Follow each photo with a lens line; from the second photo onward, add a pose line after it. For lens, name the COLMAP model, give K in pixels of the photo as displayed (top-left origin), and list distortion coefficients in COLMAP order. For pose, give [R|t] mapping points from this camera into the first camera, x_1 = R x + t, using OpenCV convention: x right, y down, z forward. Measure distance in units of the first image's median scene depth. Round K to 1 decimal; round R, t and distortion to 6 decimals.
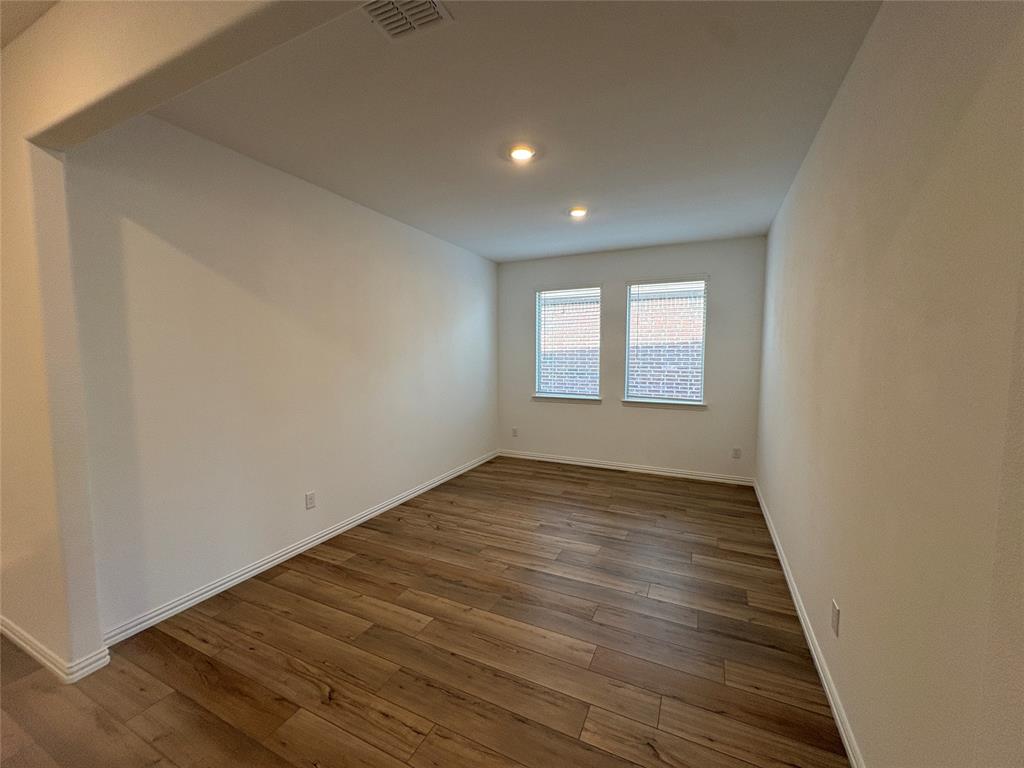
lens RADIAL K [[406.4, 0, 514.4], [0, 406.4, 384.3], [0, 0, 1]] dist [-0.000281, 0.000411]
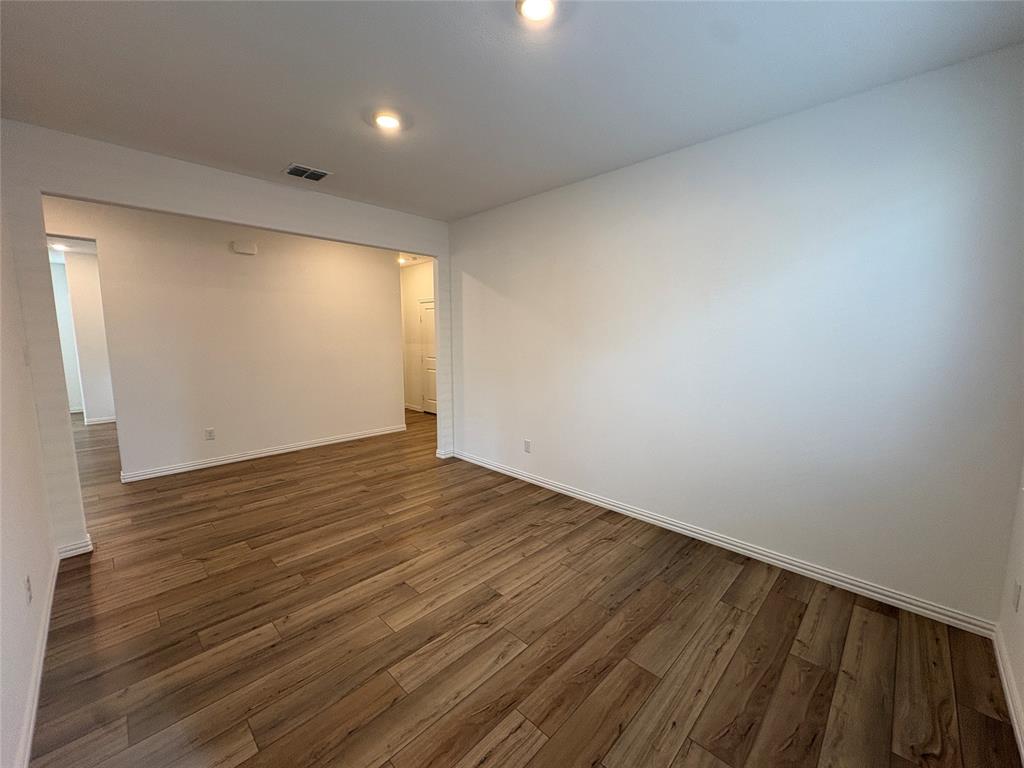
lens RADIAL K [[406.4, 0, 514.4], [0, 406.4, 384.3], [0, 0, 1]] dist [-0.000281, 0.000411]
pose [[-0.327109, 0.116188, -0.937817, 0.566120], [-0.073334, 0.986299, 0.147773, -0.079473], [0.942137, 0.117111, -0.314107, 1.062230]]
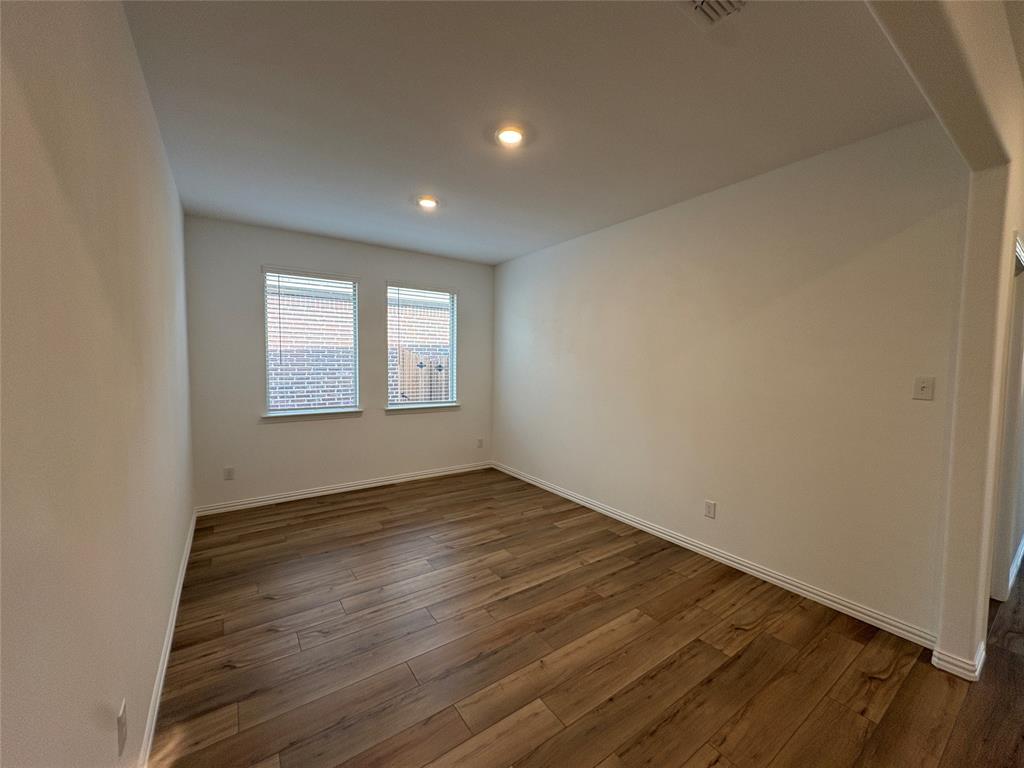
lens RADIAL K [[406.4, 0, 514.4], [0, 406.4, 384.3], [0, 0, 1]] dist [-0.000281, 0.000411]
pose [[0.492607, -0.045149, 0.869080, -0.505230], [0.056854, 0.998190, 0.019630, -0.023939], [-0.868393, 0.039740, 0.494282, 0.367992]]
